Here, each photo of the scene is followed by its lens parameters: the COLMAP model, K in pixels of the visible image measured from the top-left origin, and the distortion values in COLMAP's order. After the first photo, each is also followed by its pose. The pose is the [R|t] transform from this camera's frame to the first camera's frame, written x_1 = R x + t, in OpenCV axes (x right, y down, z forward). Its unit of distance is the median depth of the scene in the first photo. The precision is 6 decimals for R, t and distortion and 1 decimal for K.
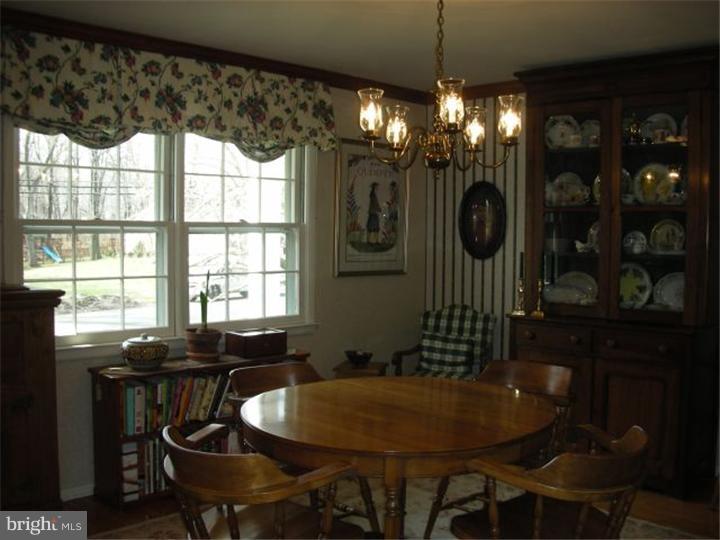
lens RADIAL K [[774.7, 0, 360.0], [0, 774.7, 270.0], [0, 0, 1]] dist [-0.207328, 0.188004]
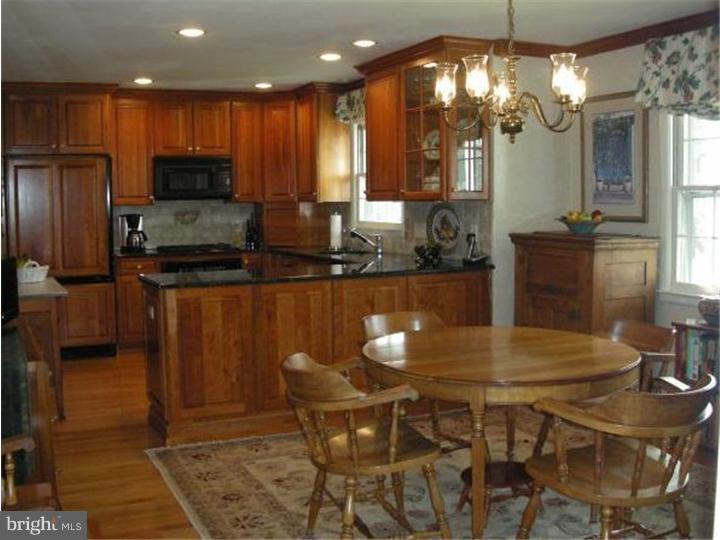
lens RADIAL K [[774.7, 0, 360.0], [0, 774.7, 270.0], [0, 0, 1]] dist [-0.207328, 0.188004]
pose [[-0.340383, 0.082651, -0.936647, 0.845843], [-0.029958, 0.994670, 0.098658, -0.033164], [0.939810, 0.061641, -0.336093, 0.858686]]
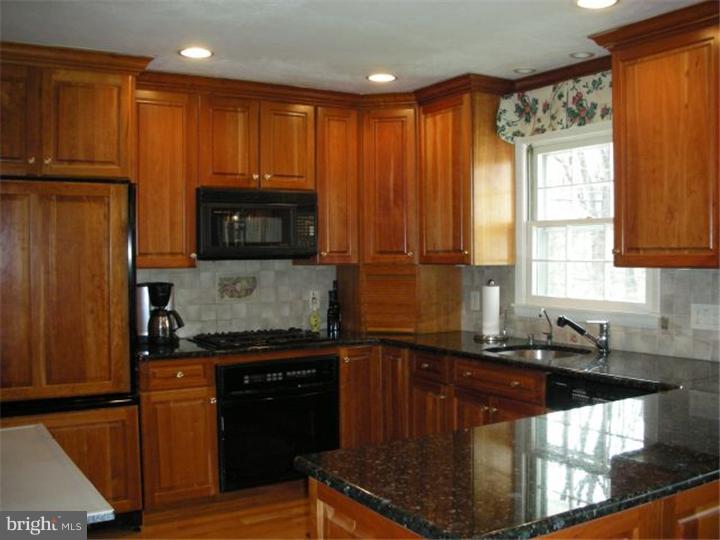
lens RADIAL K [[743.2, 0, 360.0], [0, 743.2, 270.0], [0, 0, 1]] dist [-0.129581, 0.023041]
pose [[-0.232042, 0.013713, -0.972609, 0.262933], [-0.037197, 0.999044, 0.022960, -0.022389], [0.971994, 0.041506, -0.231310, 0.238682]]
